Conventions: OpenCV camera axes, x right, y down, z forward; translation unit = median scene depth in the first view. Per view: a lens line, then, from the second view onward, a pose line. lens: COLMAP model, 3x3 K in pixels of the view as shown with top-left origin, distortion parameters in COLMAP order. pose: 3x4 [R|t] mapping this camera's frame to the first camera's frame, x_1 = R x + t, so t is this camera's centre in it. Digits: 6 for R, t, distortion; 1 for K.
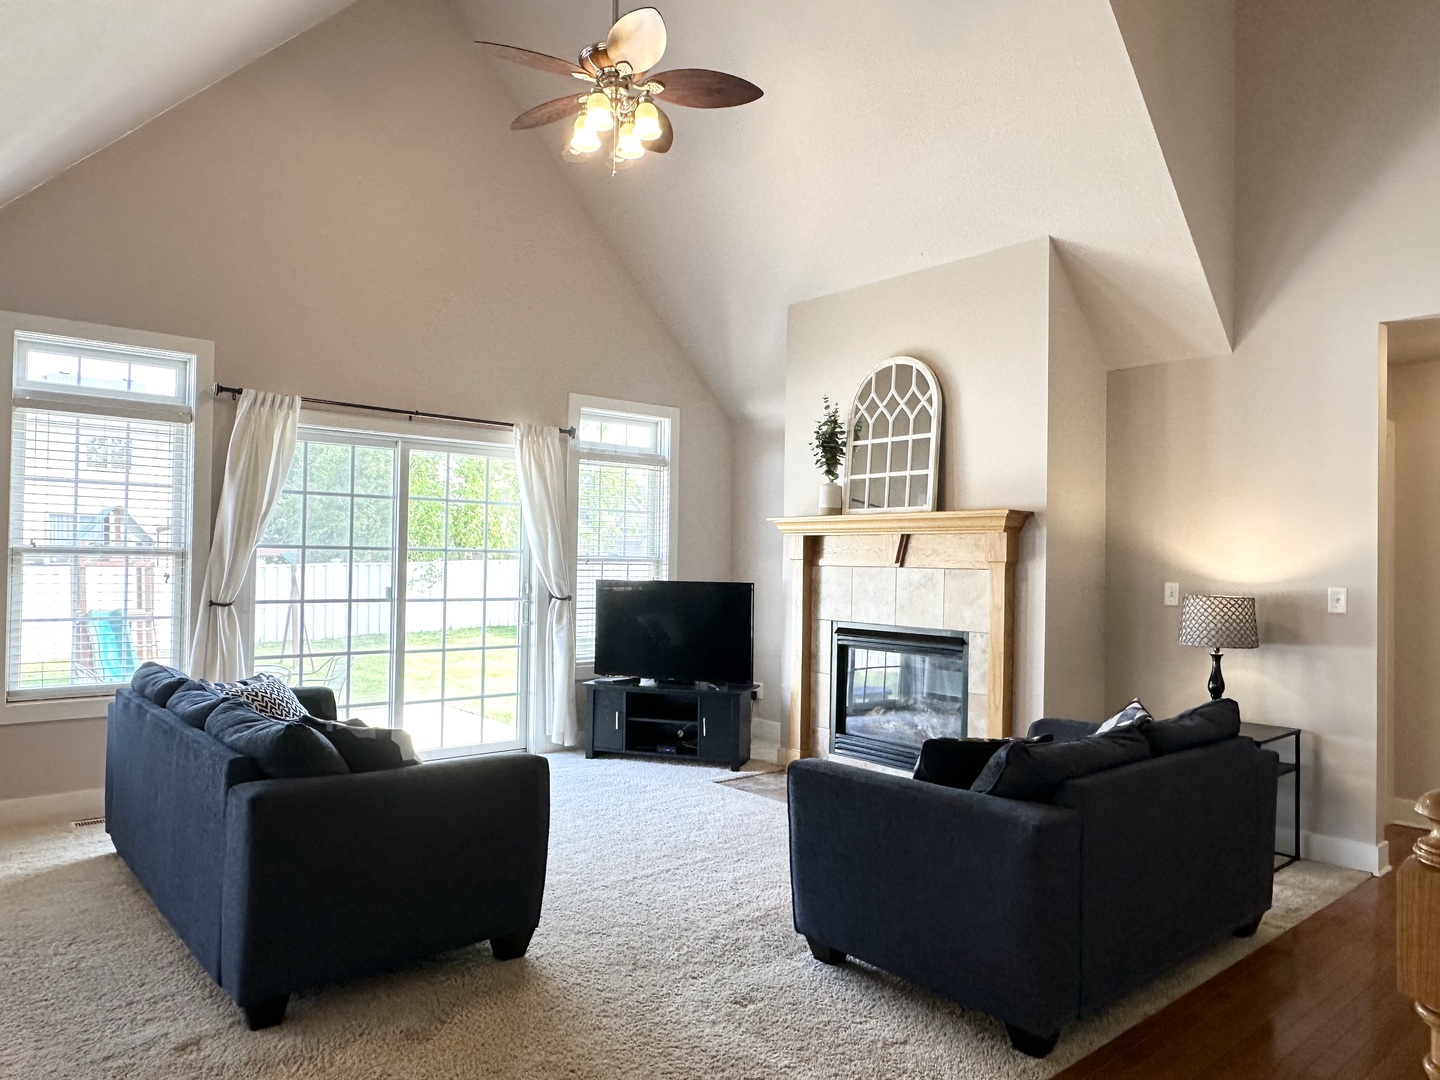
lens RADIAL K [[963.3, 0, 729.0], [0, 963.3, 535.1], [0, 0, 1]] dist [-0.006457, 0.006038]
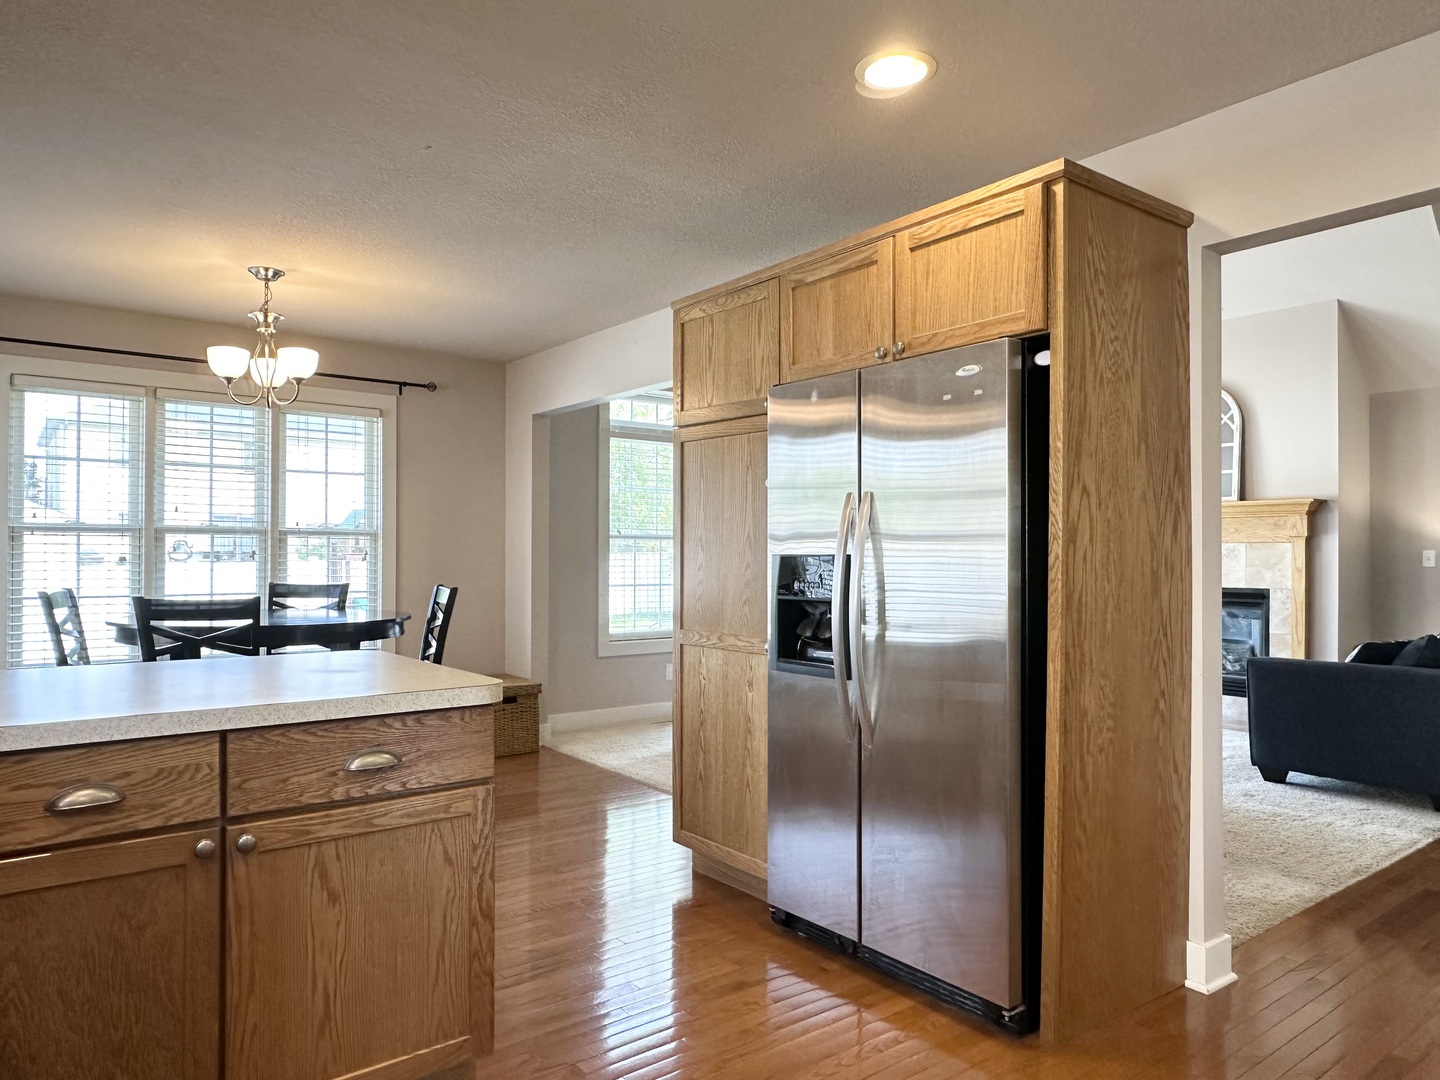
lens RADIAL K [[963.3, 0, 784.2], [0, 963.3, 537.7], [0, 0, 1]] dist [-0.006457, 0.006038]
pose [[0.999632, -0.003227, -0.026916, -0.390045], [0.003856, 0.999720, 0.023358, -0.005442], [0.026833, -0.023453, 0.999365, -0.368976]]
